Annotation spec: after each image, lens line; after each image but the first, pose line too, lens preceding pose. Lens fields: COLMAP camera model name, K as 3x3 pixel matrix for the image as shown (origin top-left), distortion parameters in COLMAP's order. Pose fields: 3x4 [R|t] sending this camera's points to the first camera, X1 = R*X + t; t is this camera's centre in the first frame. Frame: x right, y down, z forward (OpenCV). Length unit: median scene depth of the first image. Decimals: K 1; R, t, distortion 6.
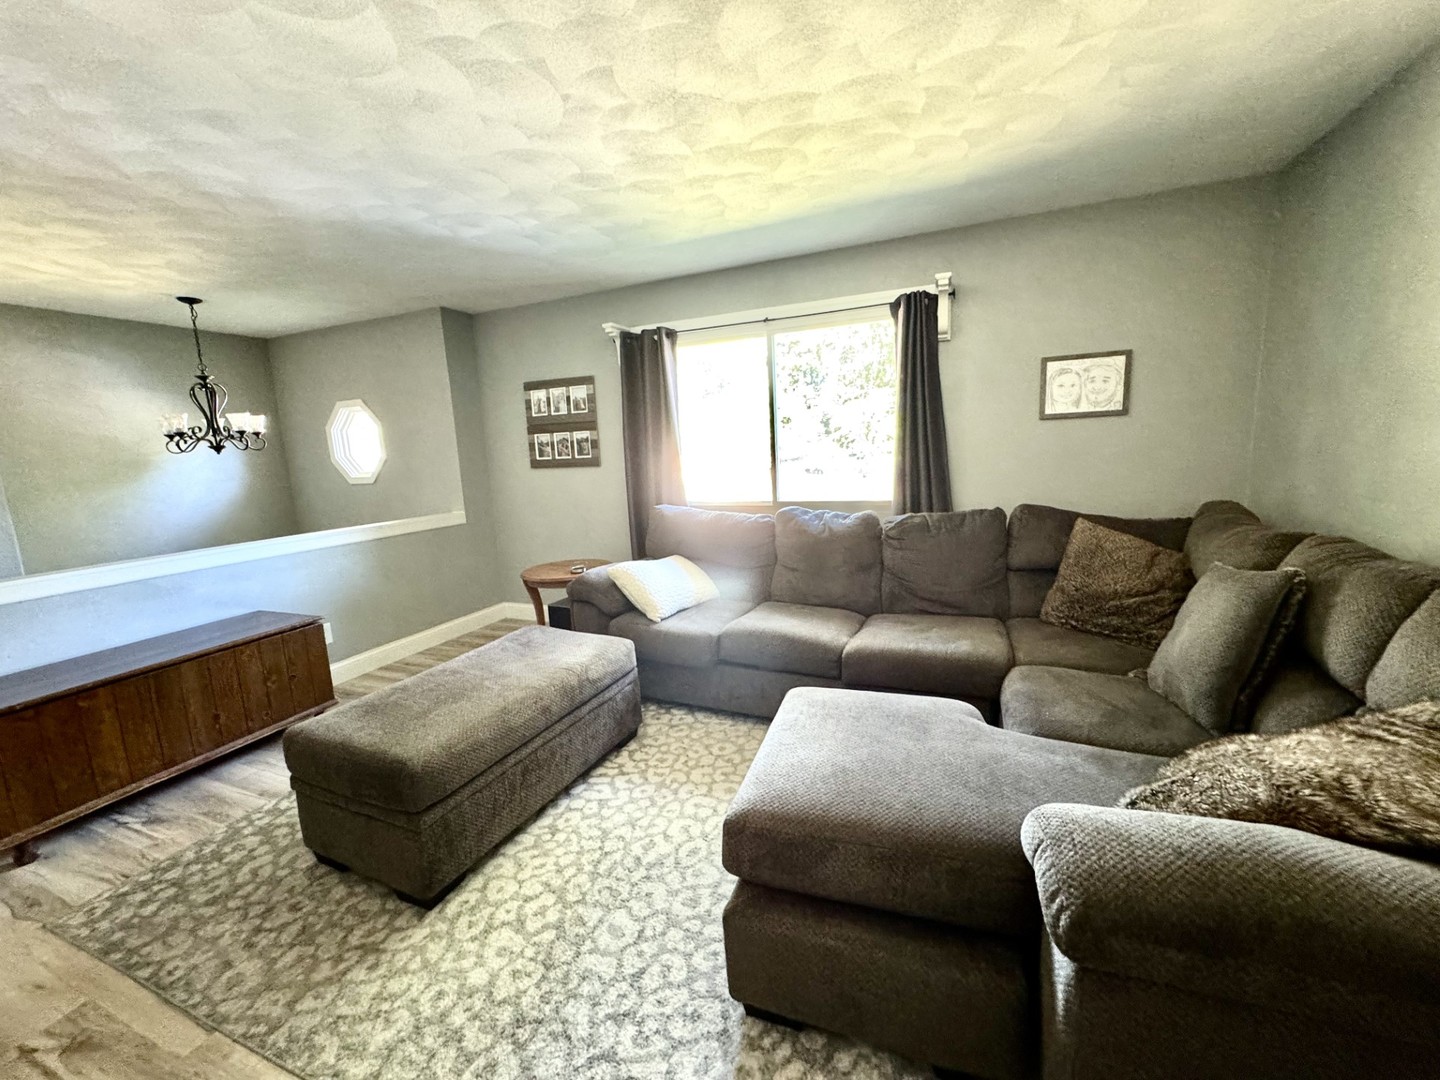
lens RADIAL K [[575.0, 0, 715.8], [0, 575.0, 535.5], [0, 0, 1]] dist [-0.001668, 0.000473]
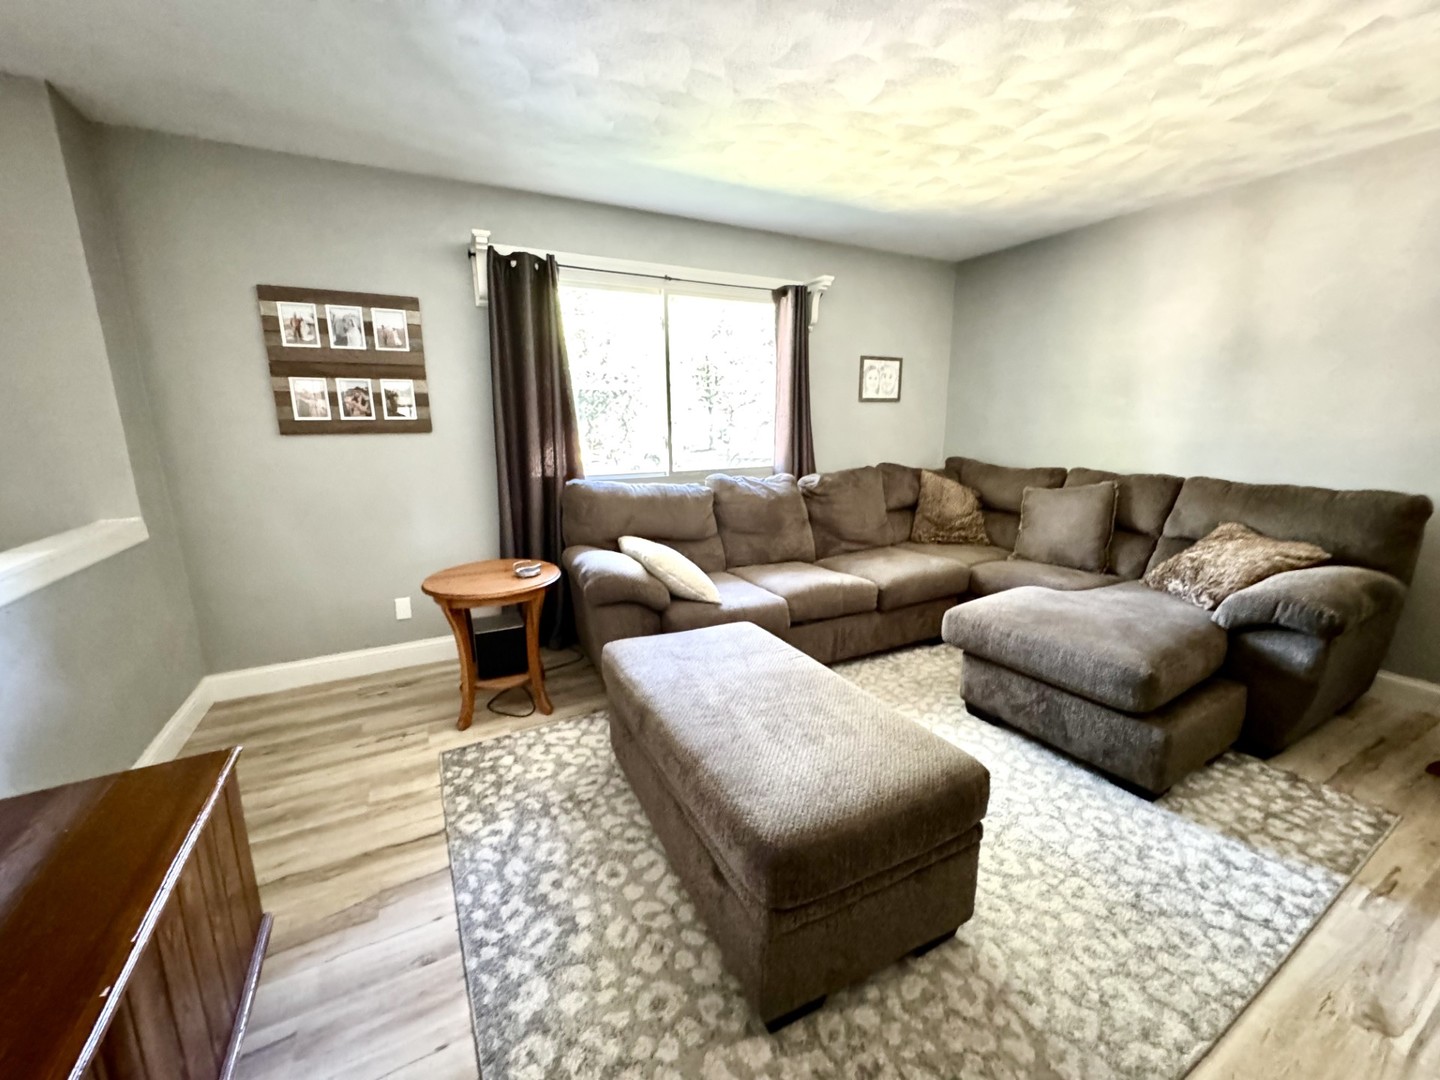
lens RADIAL K [[575.0, 0, 719.8], [0, 575.0, 541.0], [0, 0, 1]] dist [-0.001668, 0.000473]
pose [[0.627241, -0.125160, 0.768702, -0.591012], [0.096789, 0.991878, 0.082519, -0.015627], [-0.772787, 0.022642, 0.634261, 0.323903]]
